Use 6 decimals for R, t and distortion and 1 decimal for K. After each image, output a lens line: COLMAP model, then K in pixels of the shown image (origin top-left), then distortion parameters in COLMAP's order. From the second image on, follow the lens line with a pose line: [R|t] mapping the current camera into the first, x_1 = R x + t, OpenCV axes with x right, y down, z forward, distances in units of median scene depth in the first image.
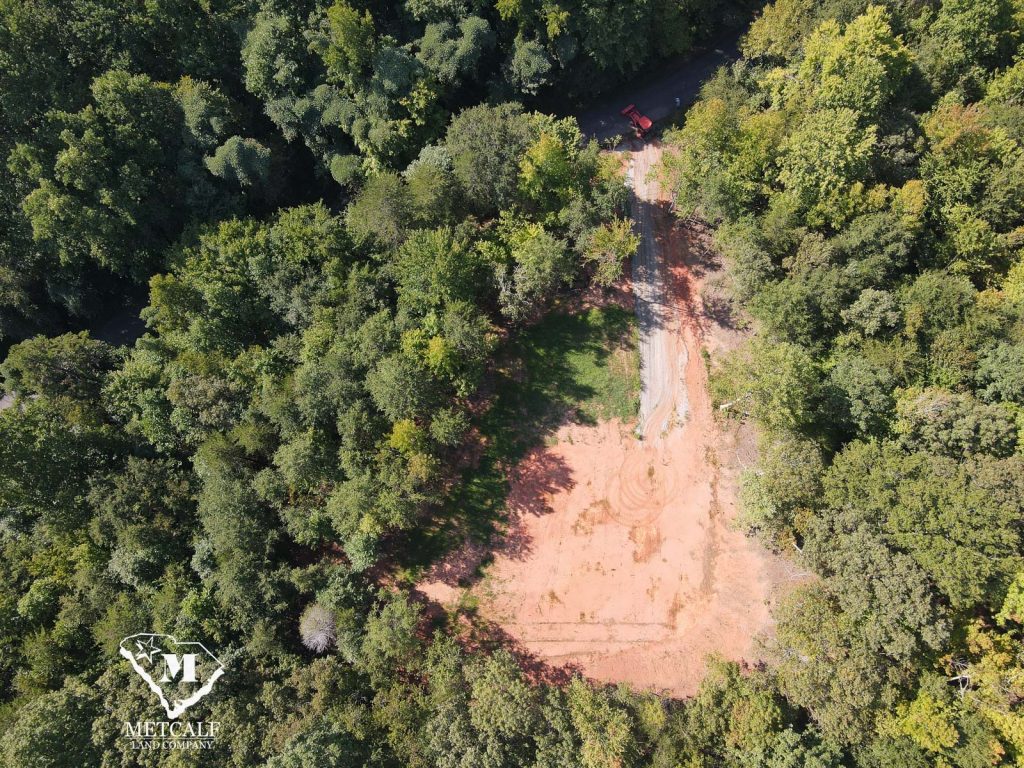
lens RADIAL K [[765.3, 0, 507.3], [0, 765.3, 383.8], [0, 0, 1]] dist [-0.019588, 0.062327]
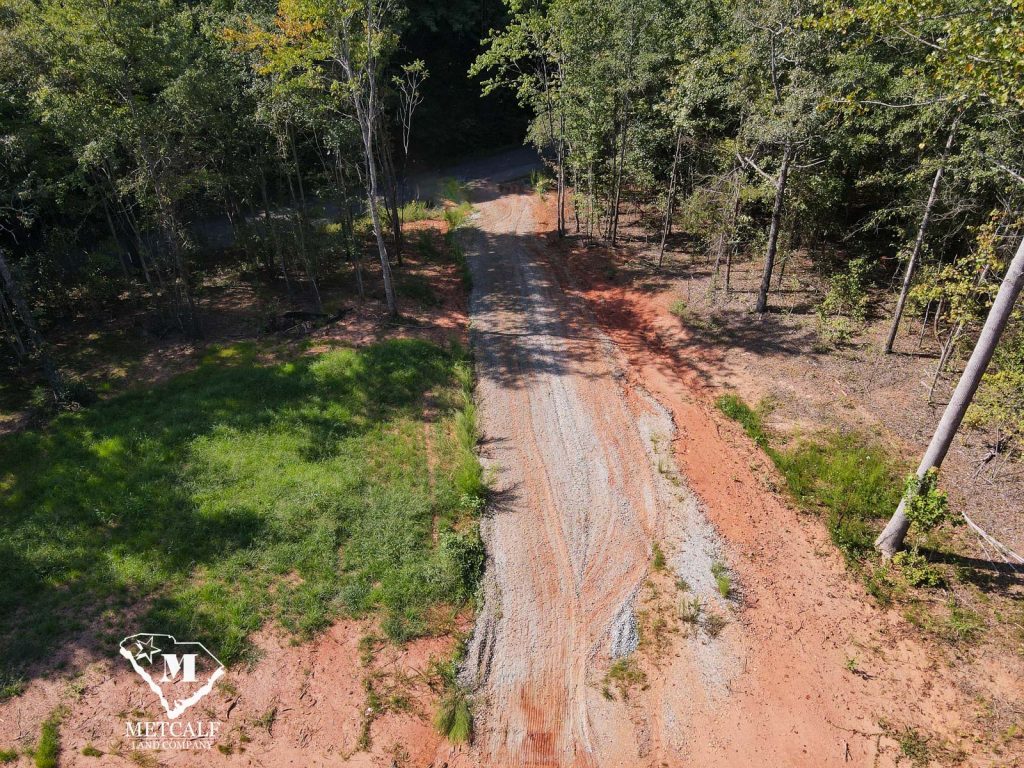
lens RADIAL K [[765.3, 0, 507.3], [0, 765.3, 383.8], [0, 0, 1]] dist [-0.019588, 0.062327]
pose [[0.997388, -0.042383, 0.058492, 0.173198], [0.071073, 0.720399, -0.689908, 0.136964], [-0.012897, 0.692263, 0.721530, 0.838705]]
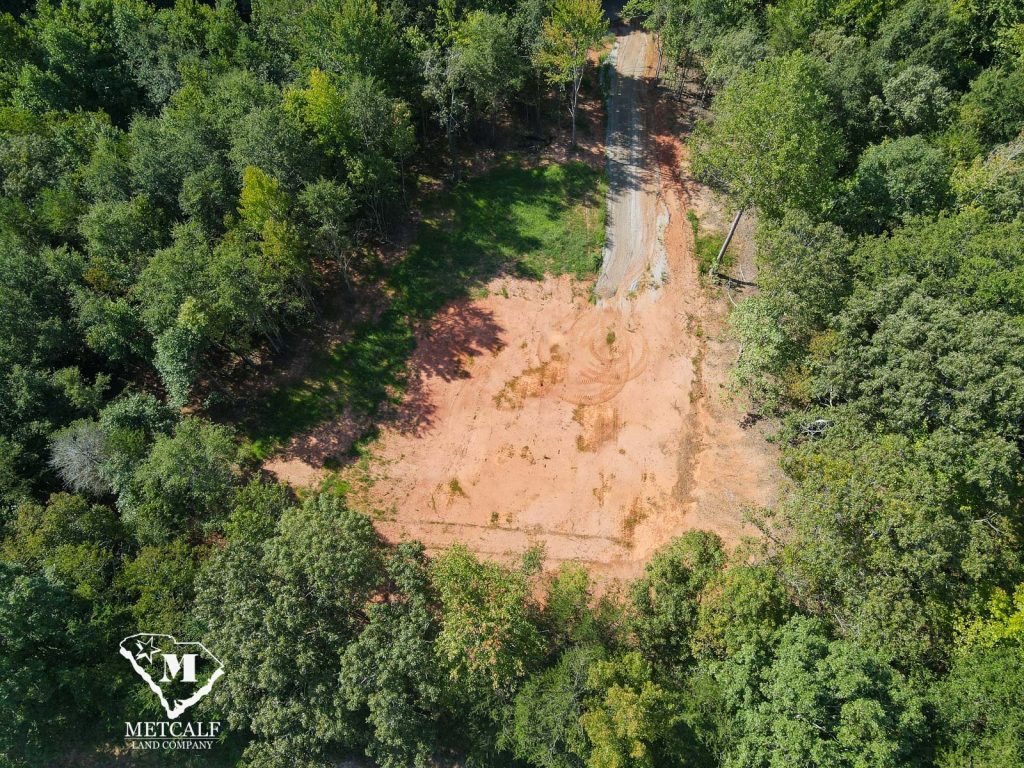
lens RADIAL K [[765.3, 0, 507.3], [0, 765.3, 383.8], [0, 0, 1]] dist [-0.019588, 0.062327]
pose [[0.996011, 0.078384, -0.042638, 0.124901], [-0.086799, 0.961888, -0.259302, 0.353200], [0.020688, 0.261968, 0.964855, 0.310273]]
